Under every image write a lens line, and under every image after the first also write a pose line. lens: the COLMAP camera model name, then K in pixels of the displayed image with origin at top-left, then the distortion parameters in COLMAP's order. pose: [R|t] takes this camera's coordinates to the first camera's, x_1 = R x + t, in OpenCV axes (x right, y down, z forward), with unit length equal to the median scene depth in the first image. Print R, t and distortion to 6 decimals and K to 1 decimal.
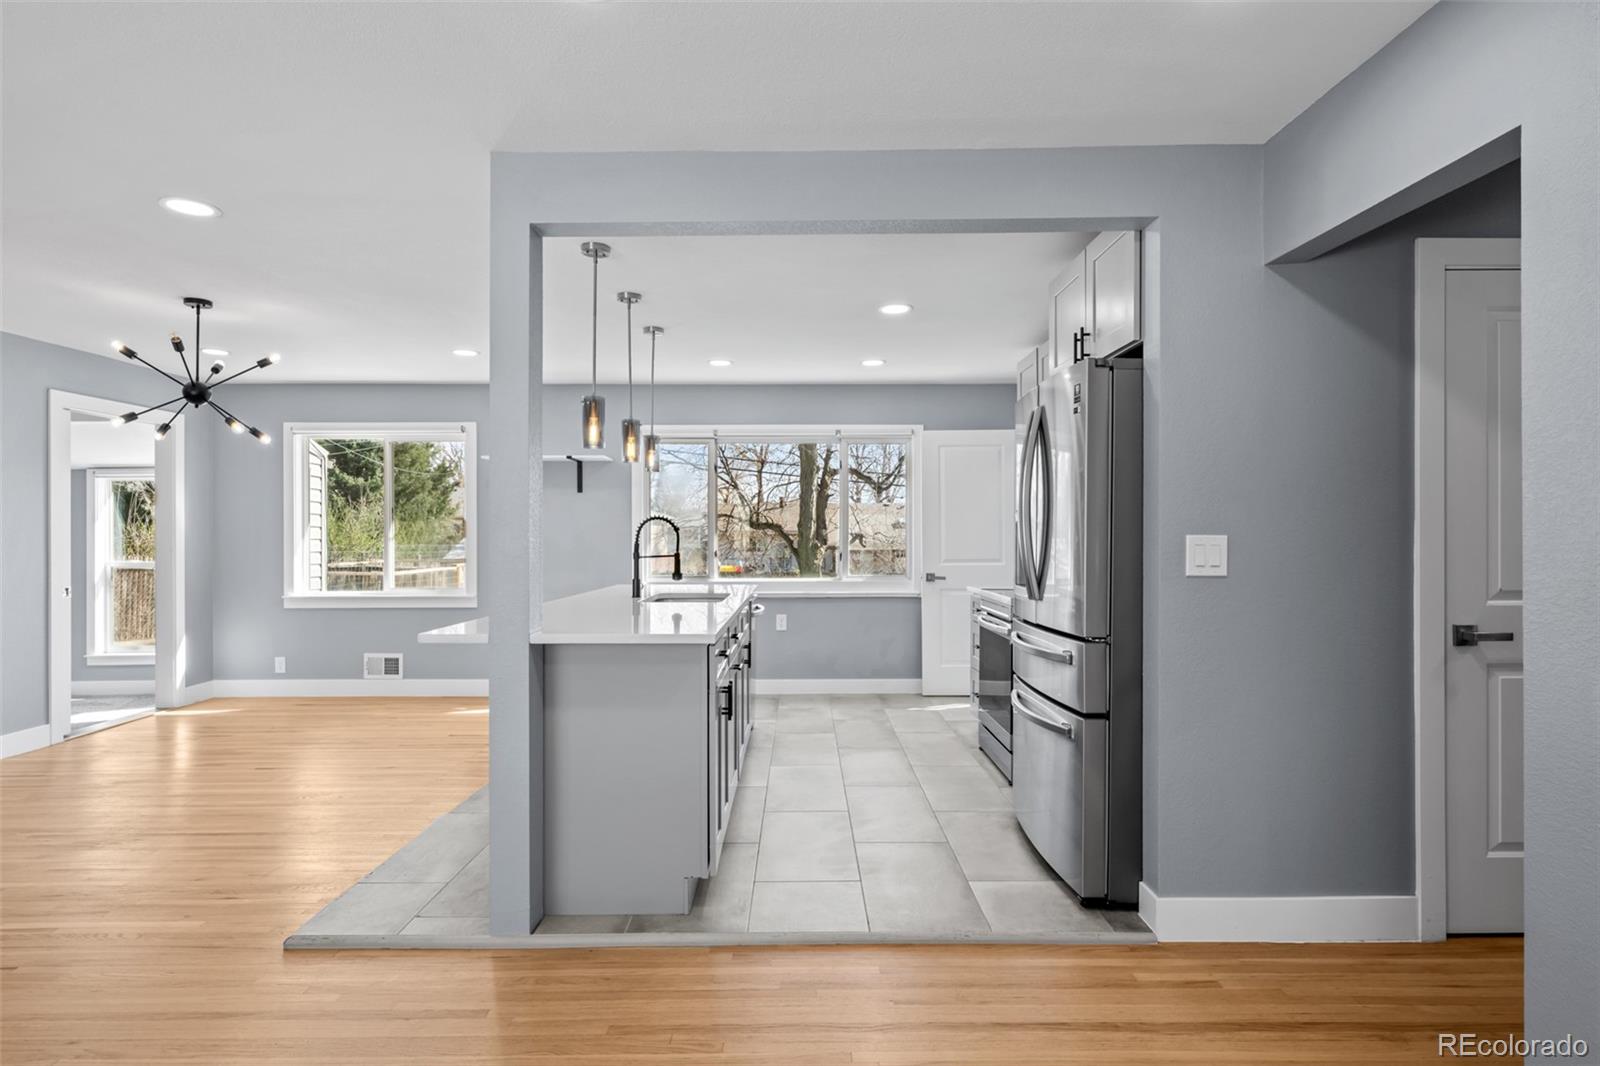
lens RADIAL K [[834.1, 0, 808.7], [0, 834.1, 534.8], [0, 0, 1]] dist [-0.000115, 0.000048]
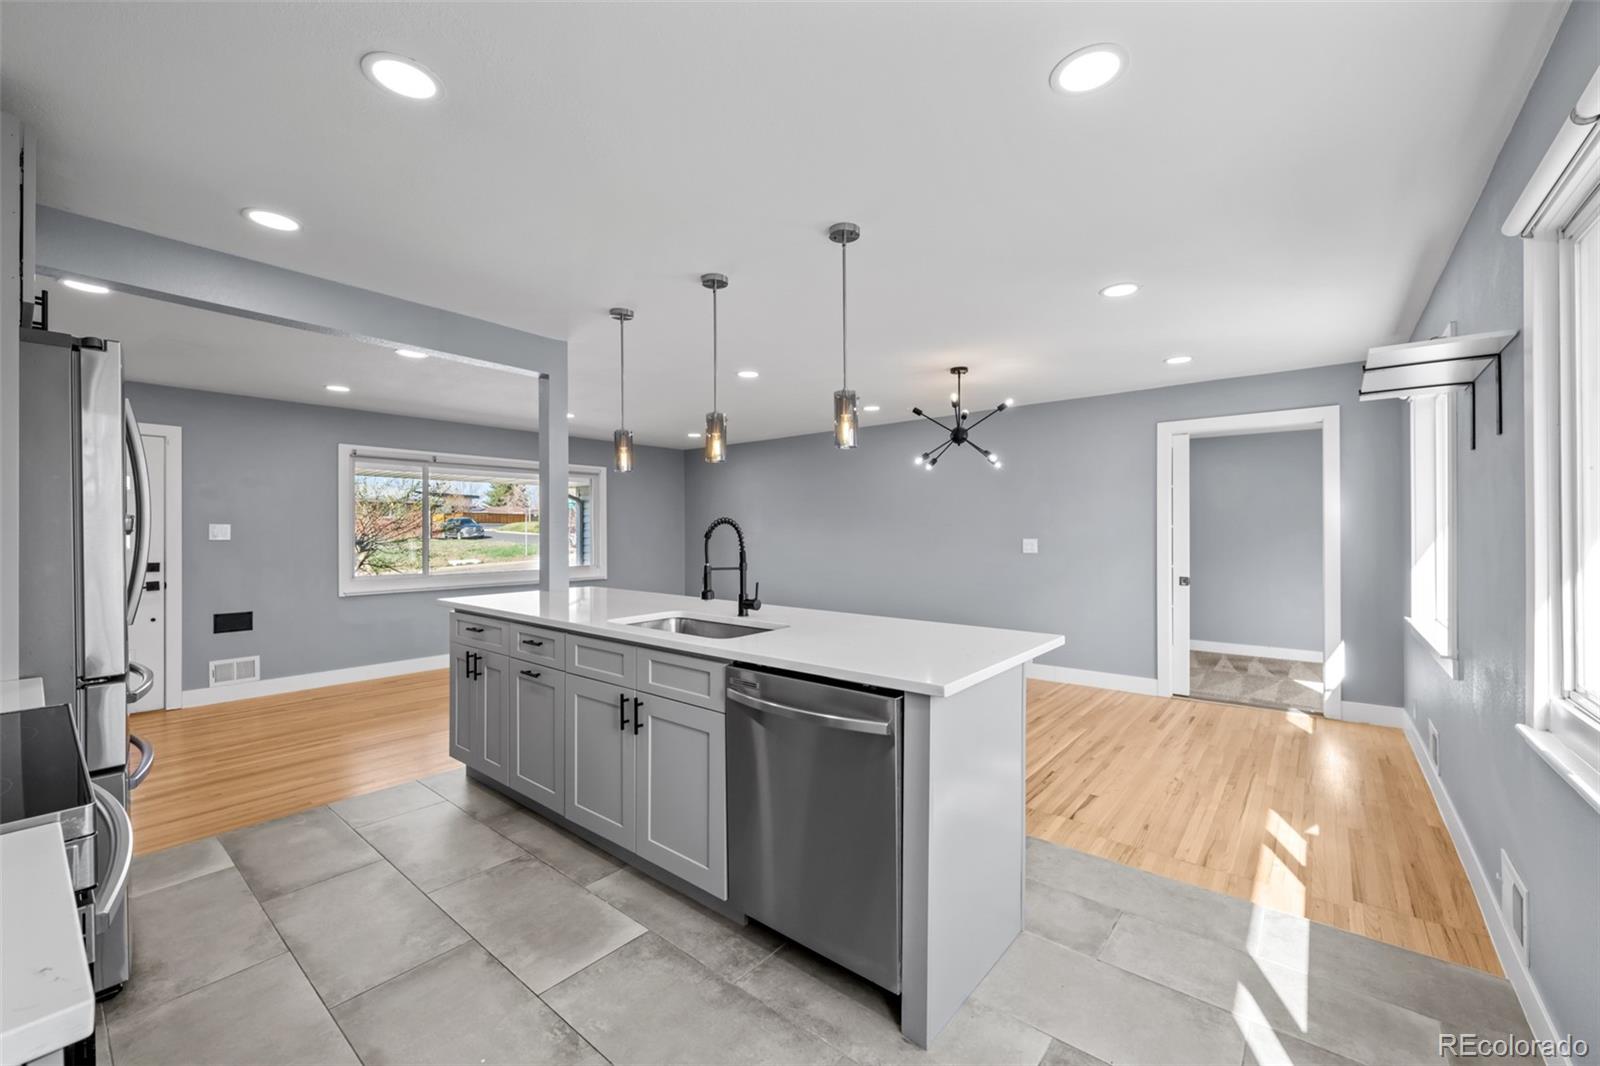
lens RADIAL K [[635.4, 0, 808.0], [0, 635.4, 533.0], [0, 0, 1]] dist [-0.002899, -0.000325]
pose [[-0.632164, 0.005758, -0.774813, 0.247337], [0.003568, 0.999983, 0.004520, -0.010506], [0.774827, 0.000093, -0.632174, 1.458498]]
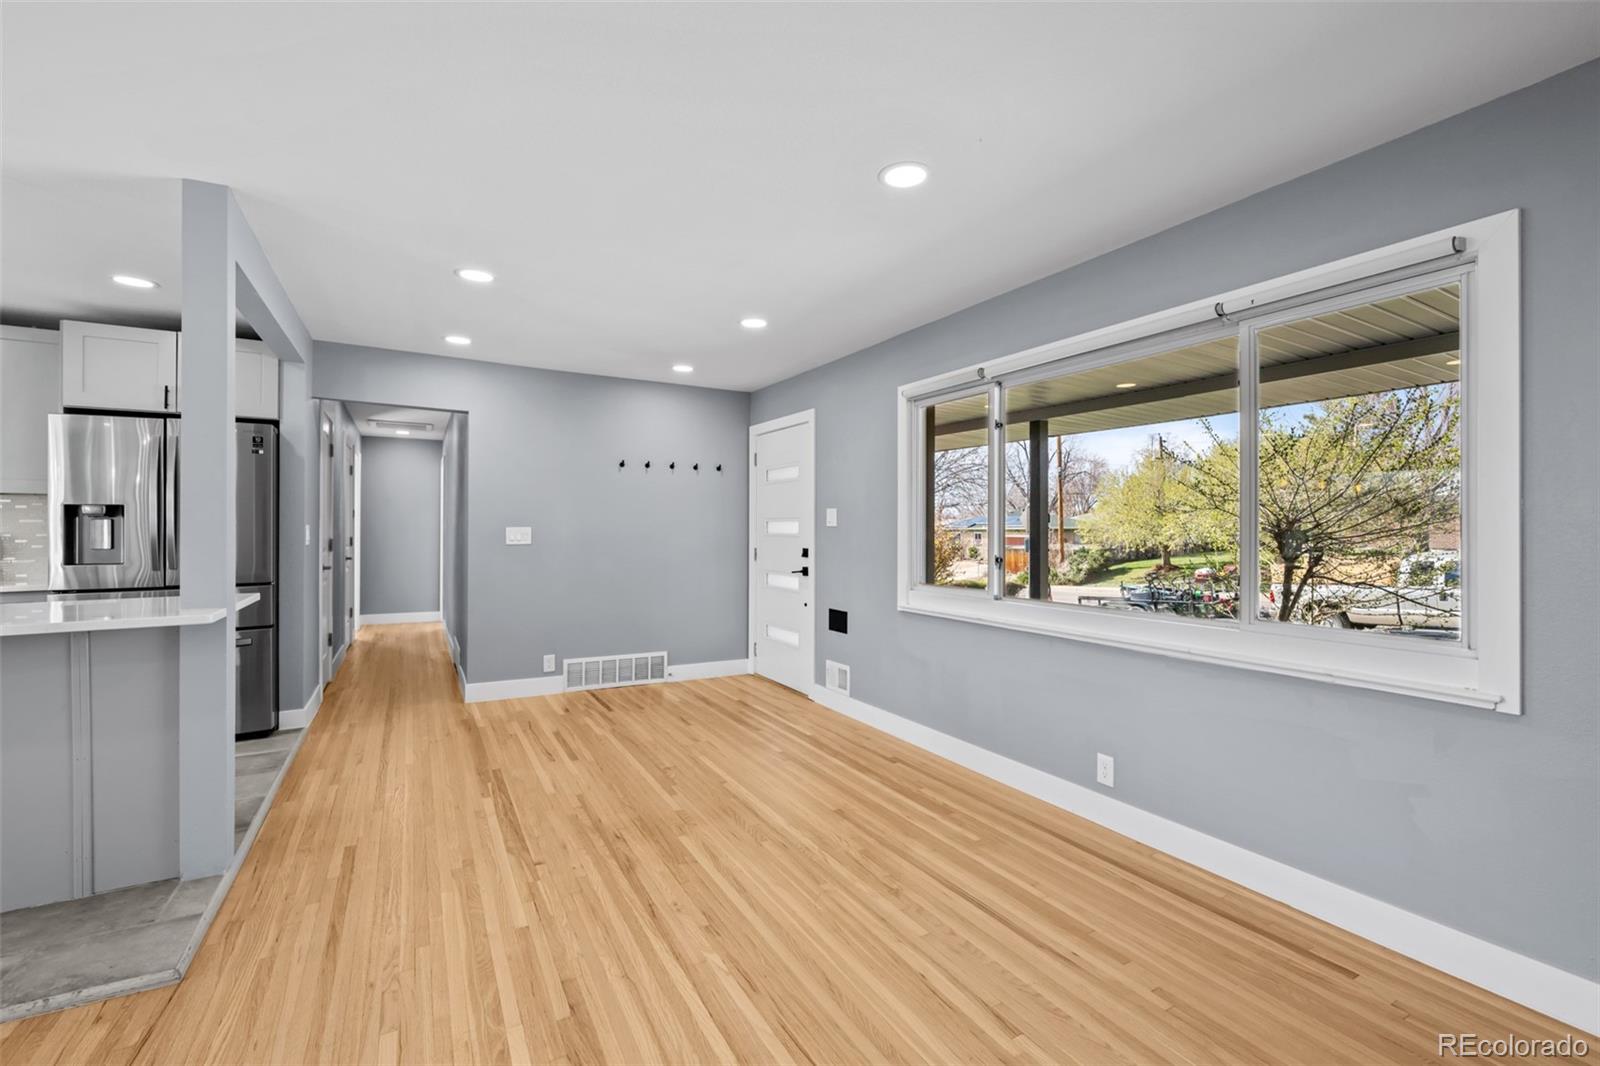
lens RADIAL K [[689.9, 0, 797.7], [0, 689.9, 525.8], [0, 0, 1]] dist [-0.000716, 0.000228]
pose [[-0.481383, 0.005969, 0.876490, -0.954432], [0.002844, 0.999982, -0.005248, 0.009298], [-0.876505, -0.000033, -0.481392, 0.465706]]
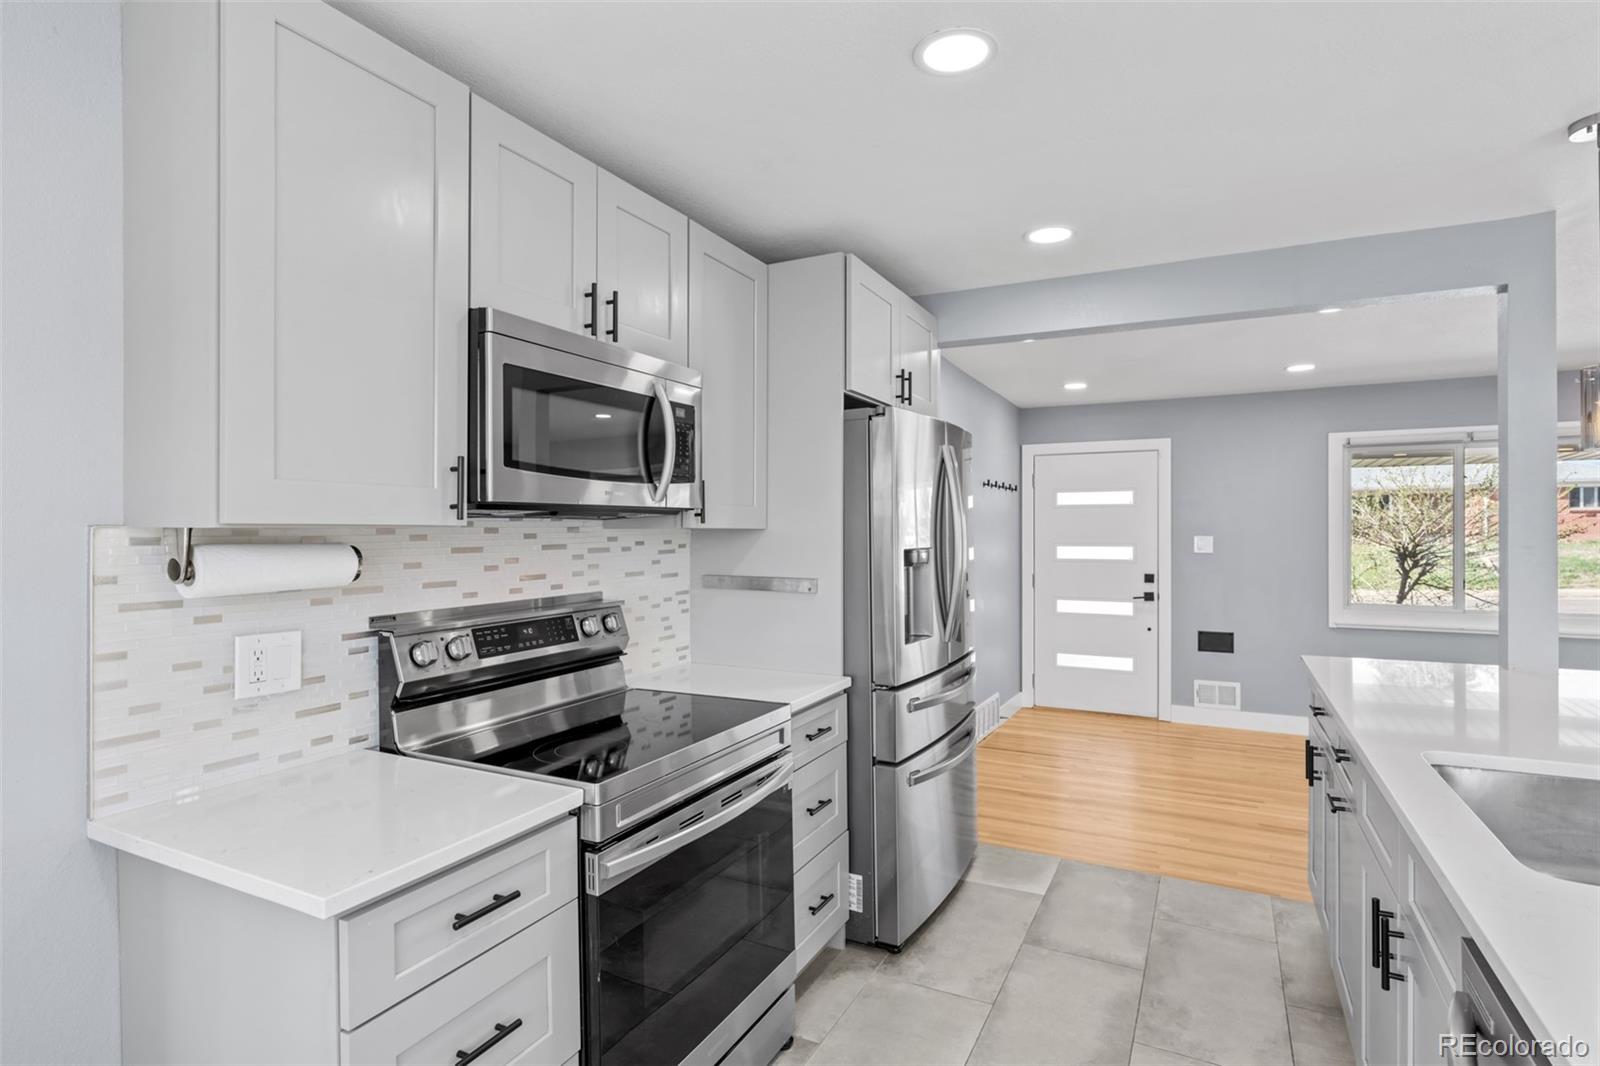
lens RADIAL K [[796.3, 0, 800.0], [0, 796.3, 533.0], [0, 0, 1]] dist [-0.001551, 0.000001]
pose [[-0.880282, 0.004550, 0.474429, -0.014003], [0.006344, 0.999977, 0.002181, -0.038392], [-0.474409, 0.004930, -0.880291, 1.429359]]
